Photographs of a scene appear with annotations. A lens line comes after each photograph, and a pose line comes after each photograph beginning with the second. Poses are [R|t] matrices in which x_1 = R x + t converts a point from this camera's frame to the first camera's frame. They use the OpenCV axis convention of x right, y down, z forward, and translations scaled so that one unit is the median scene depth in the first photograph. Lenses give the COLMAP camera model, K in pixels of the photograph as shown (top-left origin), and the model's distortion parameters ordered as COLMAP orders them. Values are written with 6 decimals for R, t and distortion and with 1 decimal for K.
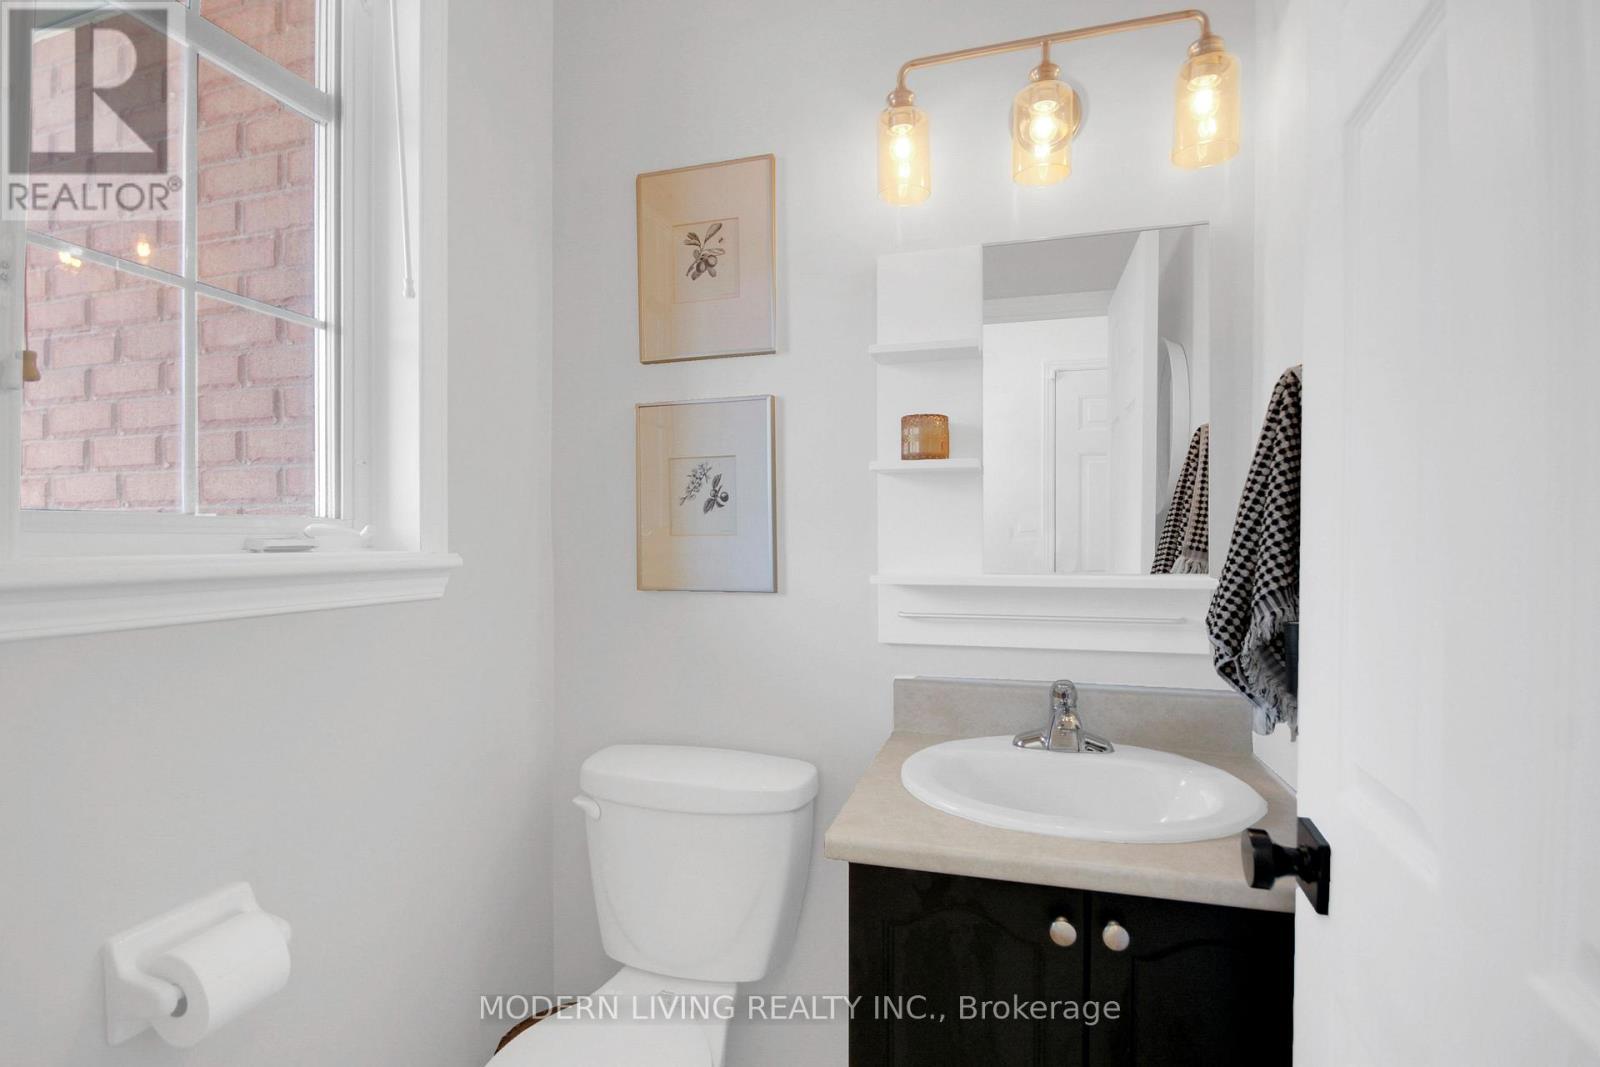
lens RADIAL K [[755.6, 0, 795.6], [0, 755.6, 541.0], [0, 0, 1]] dist [-0.004925, -0.000357]
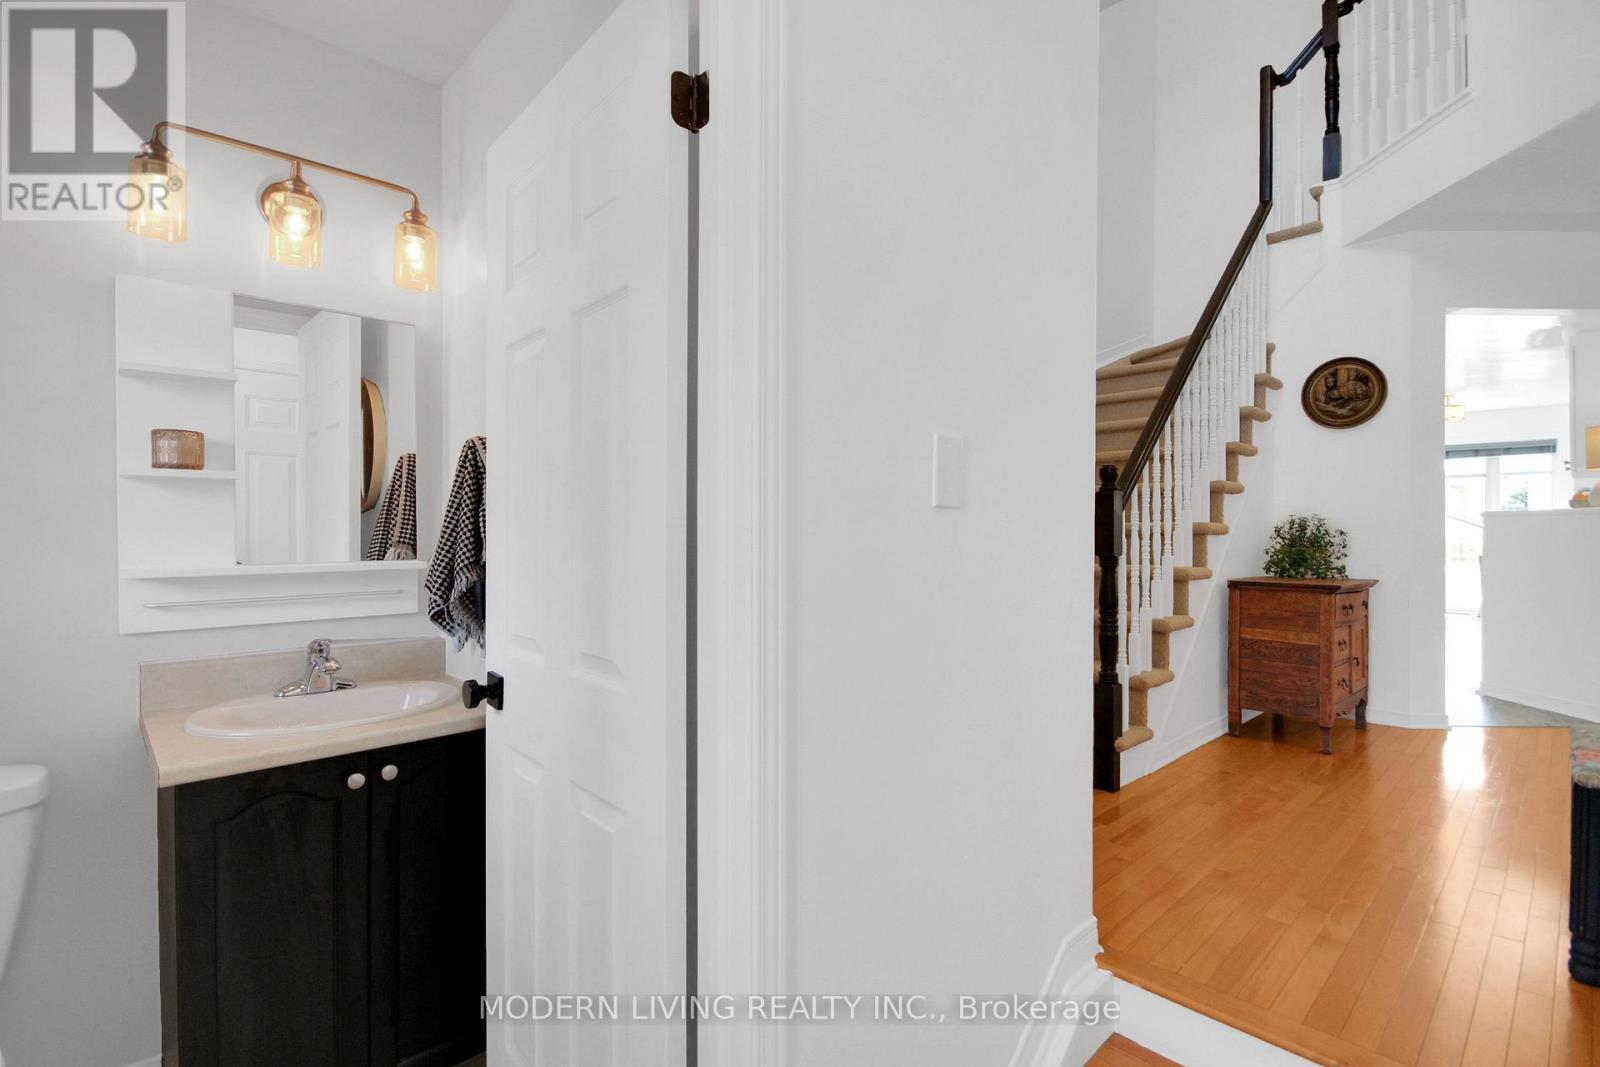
lens RADIAL K [[740.7, 0, 800.0], [0, 740.7, 533.5], [0, 0, 1]] dist [0.018600, -0.018088]
pose [[0.500011, -0.006331, 0.865996, -0.459712], [0.010230, 0.999947, 0.001404, -0.001618], [-0.865959, 0.008157, 0.500049, -0.524095]]
